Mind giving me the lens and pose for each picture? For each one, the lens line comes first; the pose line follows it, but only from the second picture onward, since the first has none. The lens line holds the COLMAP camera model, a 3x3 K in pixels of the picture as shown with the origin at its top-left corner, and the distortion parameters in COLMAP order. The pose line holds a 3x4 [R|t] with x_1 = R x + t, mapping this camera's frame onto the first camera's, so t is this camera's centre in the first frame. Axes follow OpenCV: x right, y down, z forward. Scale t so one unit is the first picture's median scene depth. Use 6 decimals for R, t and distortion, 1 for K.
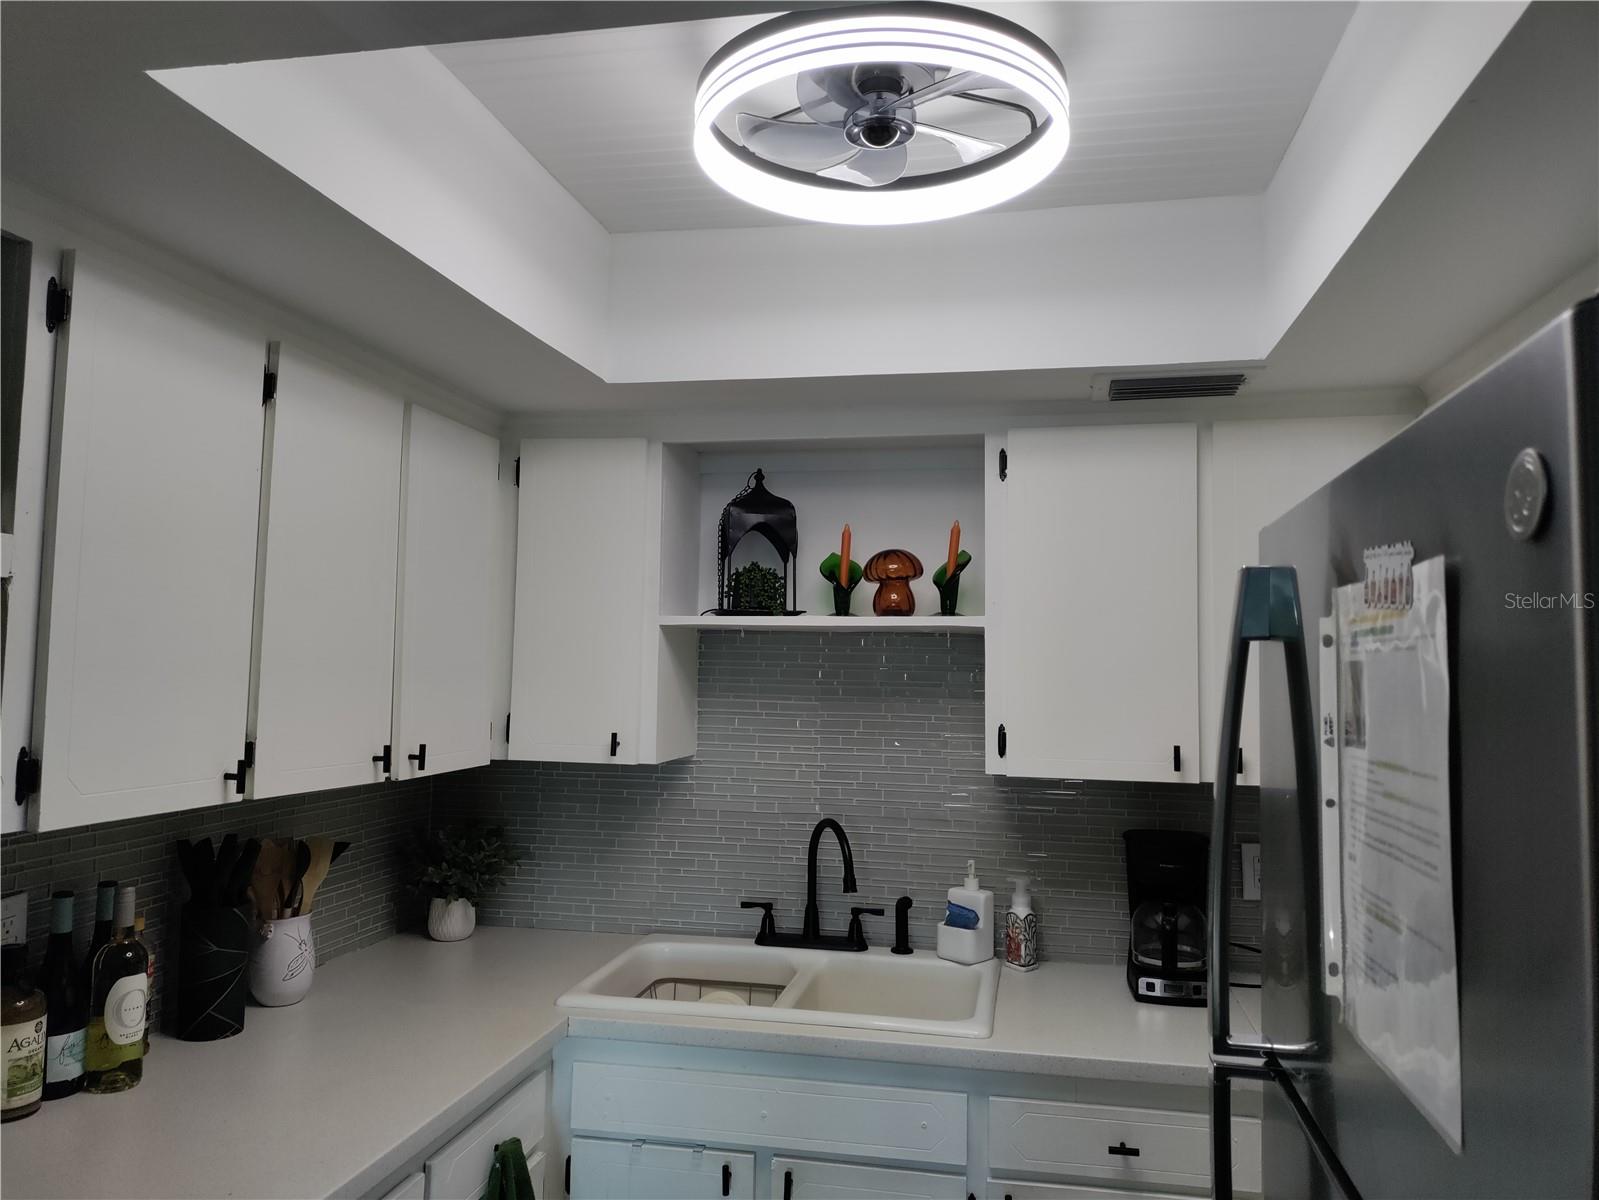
lens RADIAL K [[1174.4, 0, 808.0], [0, 1174.4, 594.2], [0, 0, 1]] dist [0.061190, -0.070206]
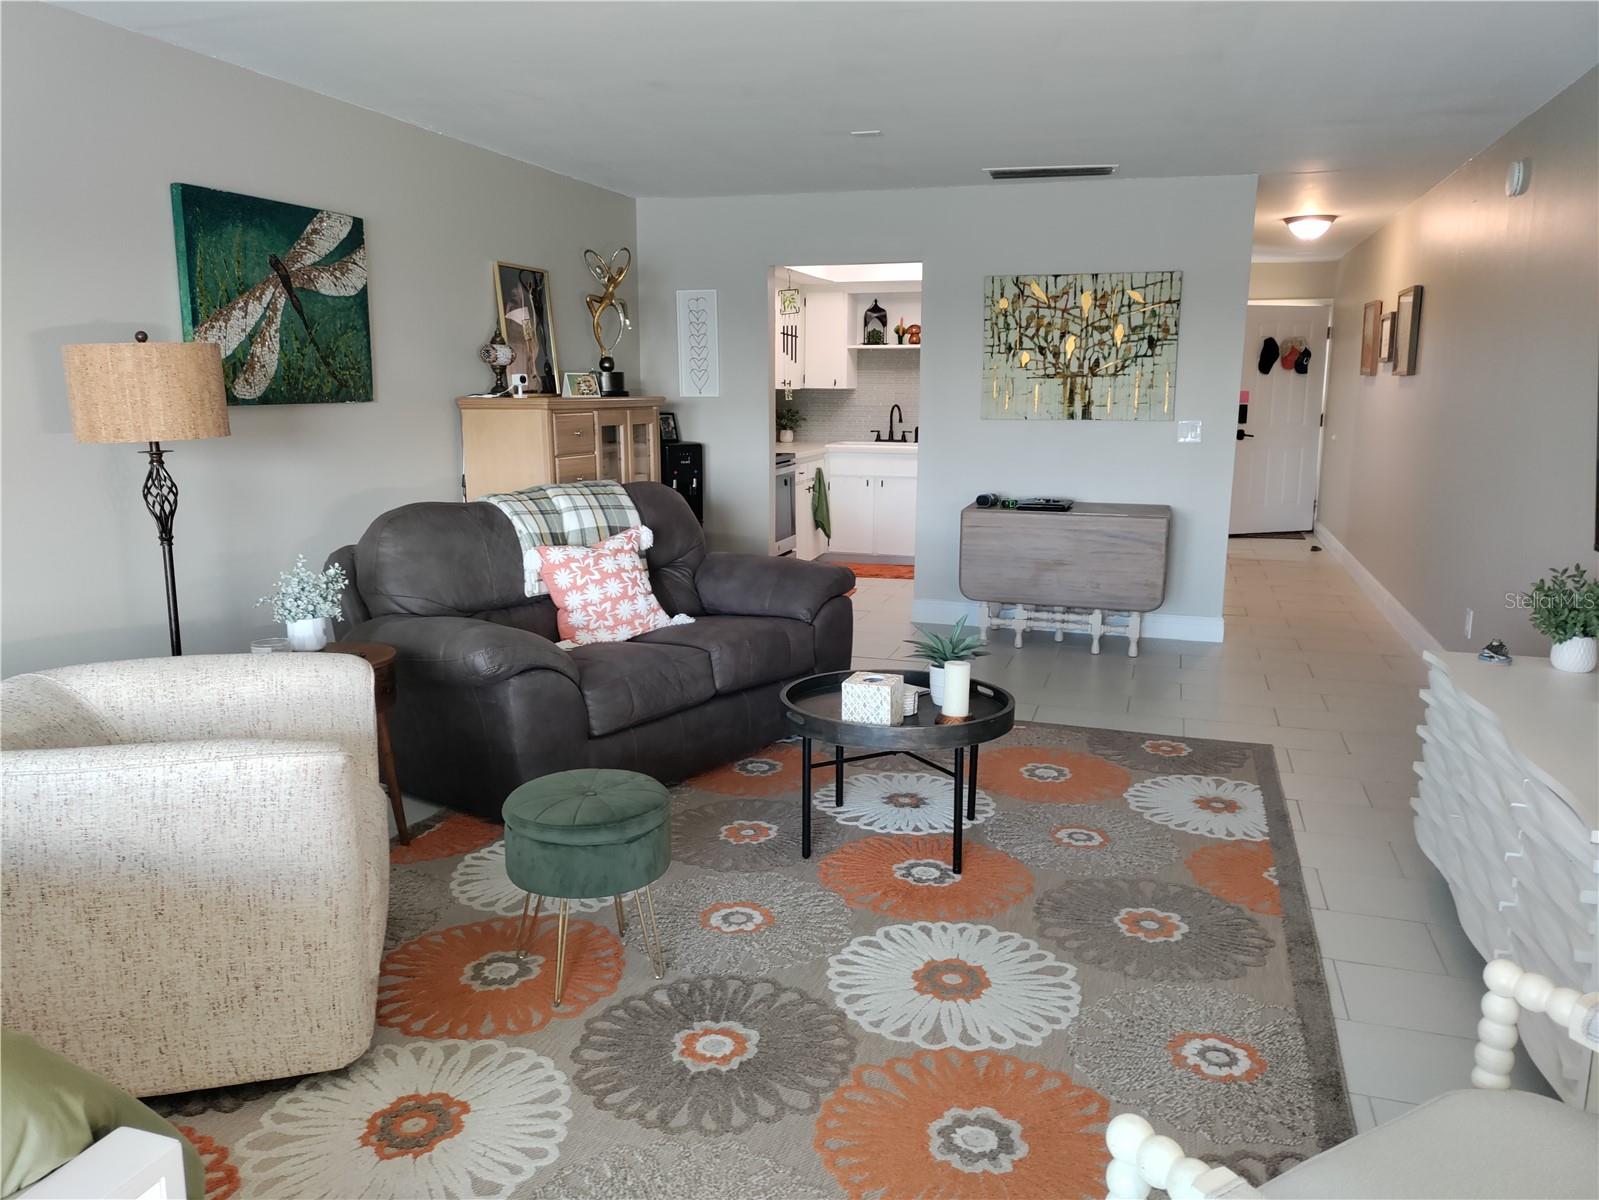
lens RADIAL K [[1174.4, 0, 800.8], [0, 1174.4, 600.0], [0, 0, 1]] dist [0.061190, -0.070206]
pose [[0.994113, 0.011050, -0.107782, 0.131969], [0.015337, 0.970418, 0.240943, -0.100499], [0.107255, -0.241178, 0.964536, -2.779558]]
